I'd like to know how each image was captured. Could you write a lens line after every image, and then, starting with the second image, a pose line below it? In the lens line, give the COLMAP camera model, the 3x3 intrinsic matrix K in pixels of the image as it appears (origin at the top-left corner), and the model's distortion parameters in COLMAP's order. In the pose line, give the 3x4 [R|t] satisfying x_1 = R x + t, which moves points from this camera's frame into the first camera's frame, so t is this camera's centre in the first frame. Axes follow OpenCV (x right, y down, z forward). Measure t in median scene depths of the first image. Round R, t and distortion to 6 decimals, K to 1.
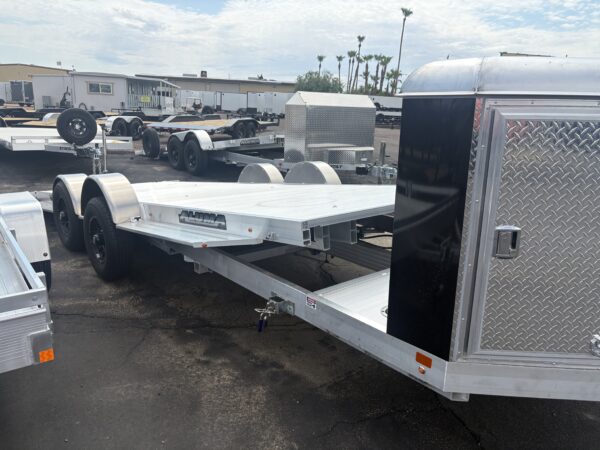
lens RADIAL K [[448.3, 0, 300.0], [0, 448.3, 225.0], [0, 0, 1]] dist [0.029801, -0.045668]
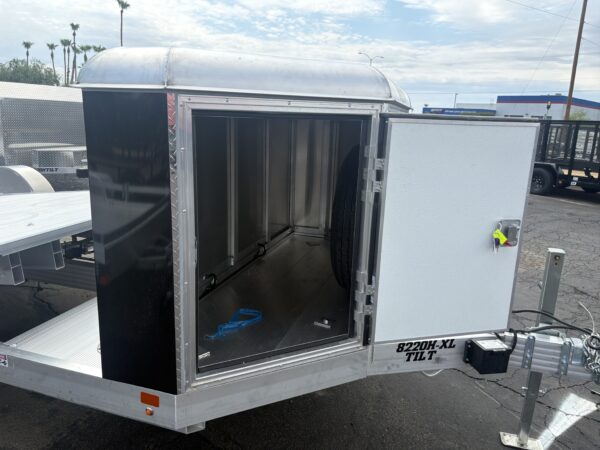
lens RADIAL K [[448.3, 0, 300.0], [0, 448.3, 225.0], [0, 0, 1]] dist [0.029801, -0.045668]
pose [[0.843716, -0.113537, 0.524644, 0.086123], [0.110490, 0.993179, 0.037245, -0.023830], [-0.525295, 0.026544, 0.850506, 0.095203]]
